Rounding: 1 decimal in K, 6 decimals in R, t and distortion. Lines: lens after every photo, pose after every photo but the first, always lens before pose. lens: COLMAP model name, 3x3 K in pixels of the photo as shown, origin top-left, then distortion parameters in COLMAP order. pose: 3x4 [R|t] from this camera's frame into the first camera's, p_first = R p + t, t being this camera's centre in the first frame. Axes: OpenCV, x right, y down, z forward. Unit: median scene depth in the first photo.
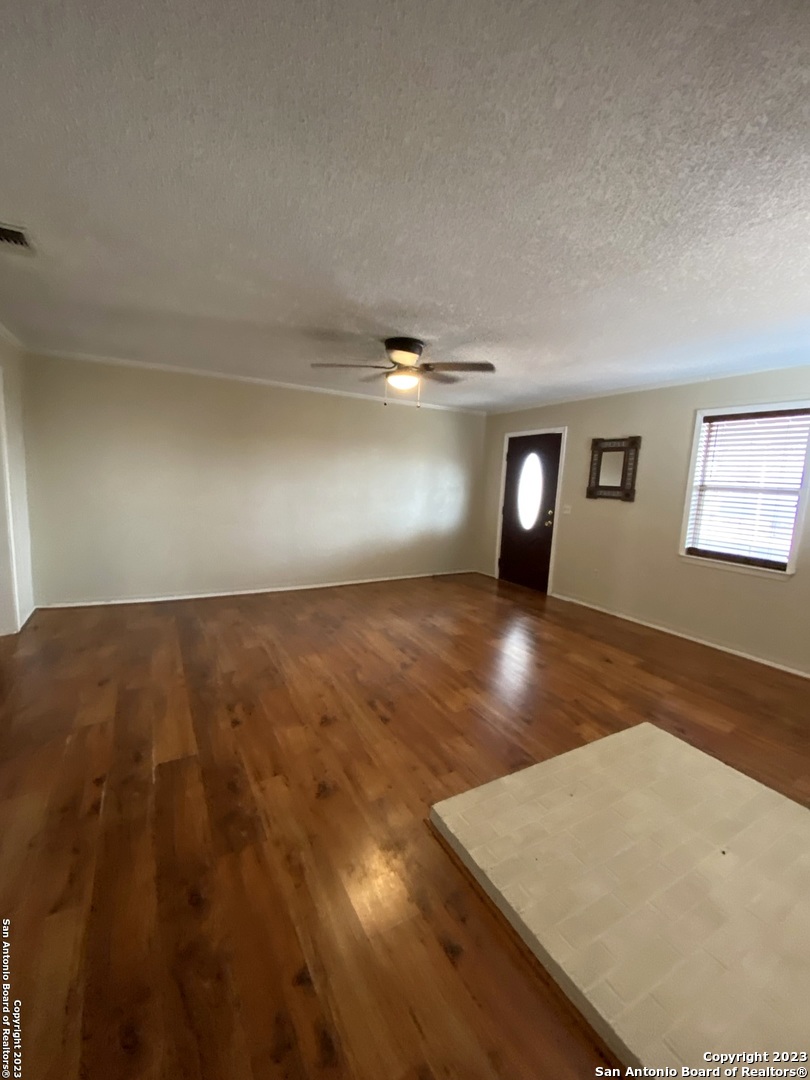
lens RADIAL K [[436.2, 0, 405.0], [0, 436.2, 540.0], [0, 0, 1]] dist [0.012357, -0.000086]
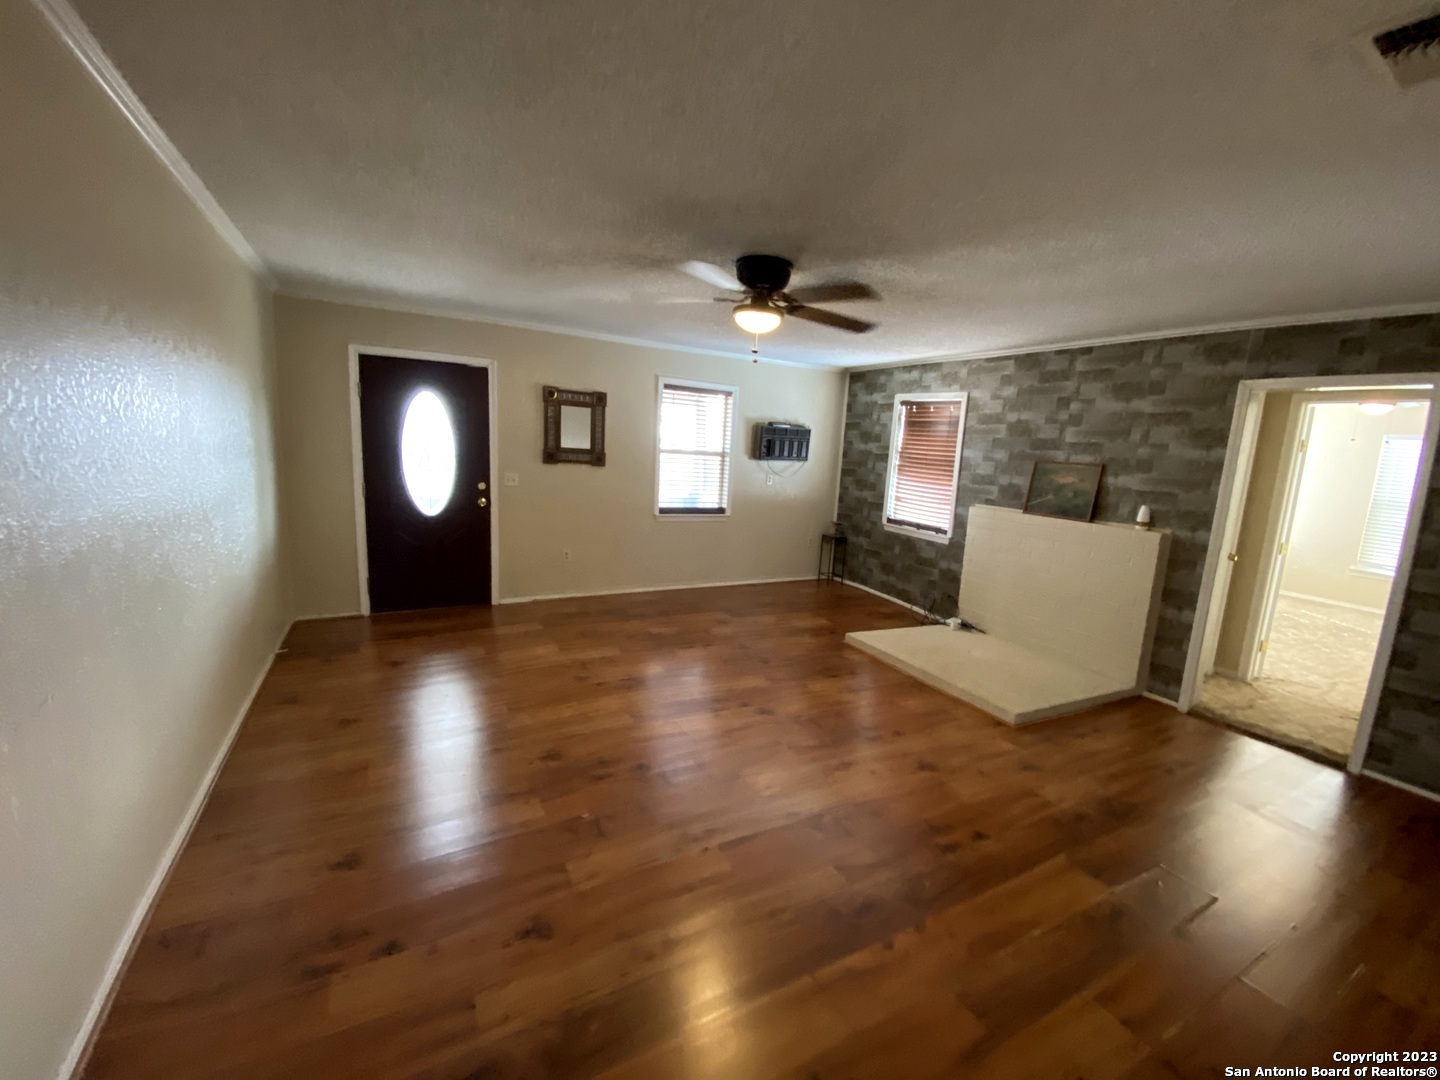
lens RADIAL K [[588.7, 0, 720.0], [0, 588.7, 540.0], [0, 0, 1]] dist [0.058732, -0.000092]
pose [[0.015391, -0.208013, 0.978005, -0.672830], [0.080119, 0.975232, 0.206163, -0.165367], [-0.996667, 0.075183, 0.031676, 0.714659]]
